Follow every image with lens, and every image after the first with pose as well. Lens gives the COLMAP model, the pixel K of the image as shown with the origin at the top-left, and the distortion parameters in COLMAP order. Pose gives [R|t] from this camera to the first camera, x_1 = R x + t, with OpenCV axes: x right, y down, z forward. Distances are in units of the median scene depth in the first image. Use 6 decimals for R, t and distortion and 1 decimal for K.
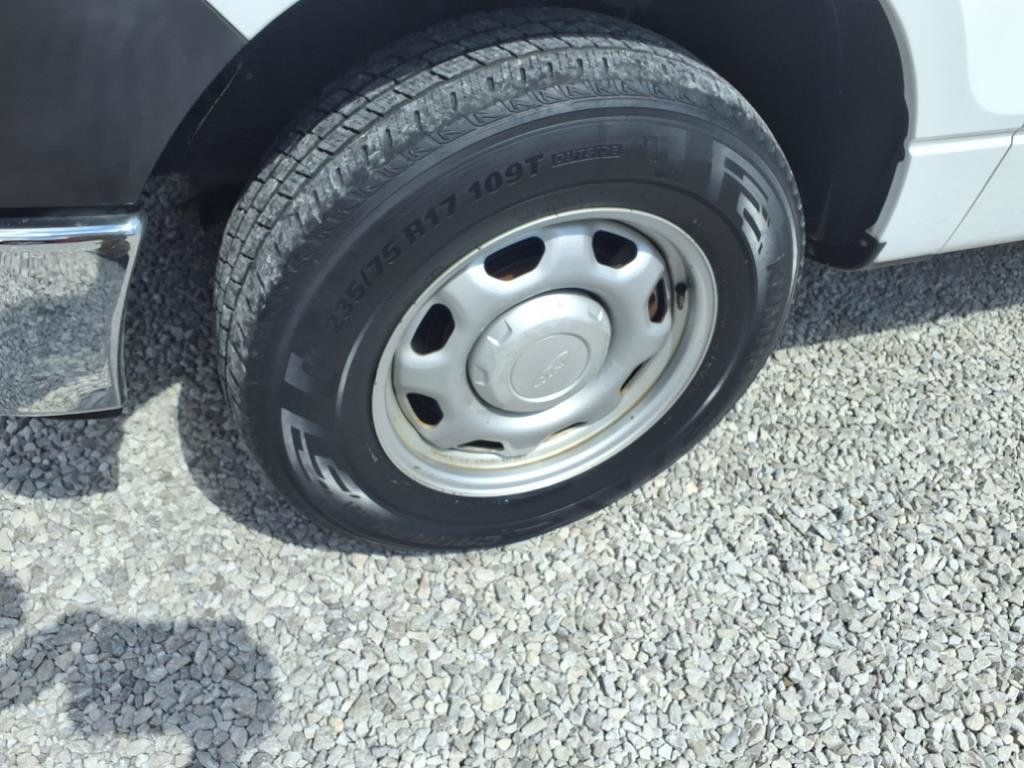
lens RADIAL K [[881.3, 0, 512.0], [0, 881.3, 384.0], [0, 0, 1]] dist [0.060648, -0.003859]
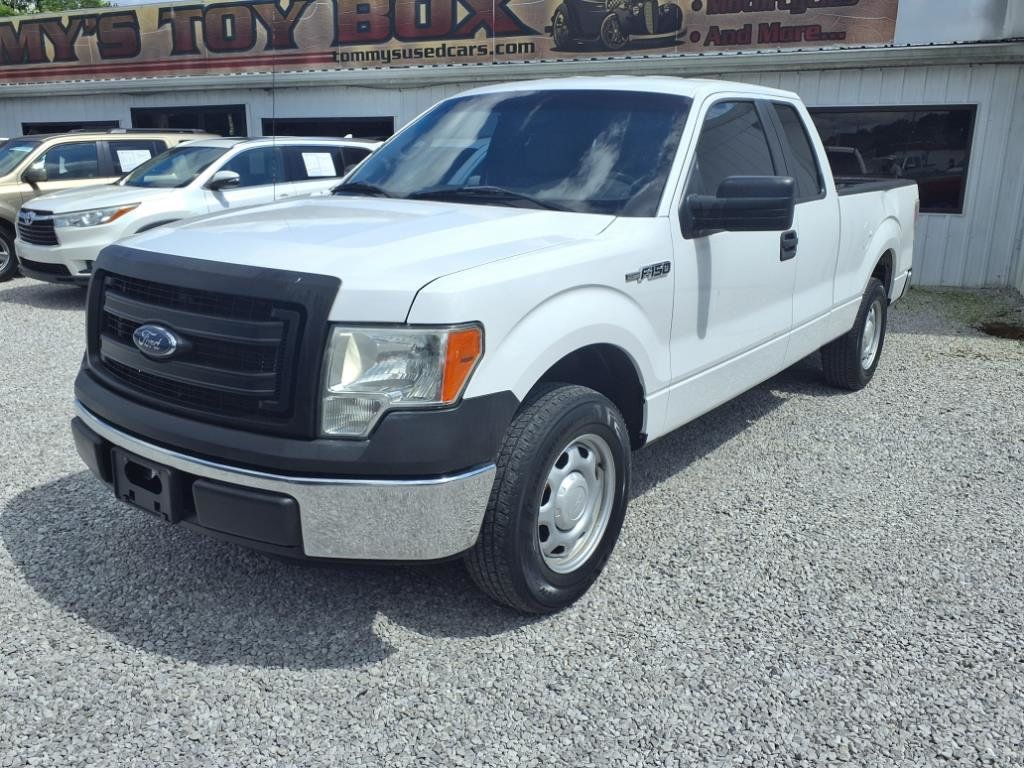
lens RADIAL K [[881.3, 0, 512.0], [0, 881.3, 384.0], [0, 0, 1]] dist [0.060648, -0.003859]
pose [[0.858646, -0.249302, 0.447857, -1.056409], [0.412551, 0.854662, -0.315204, 0.371777], [-0.304185, 0.455413, 0.836702, -1.135262]]
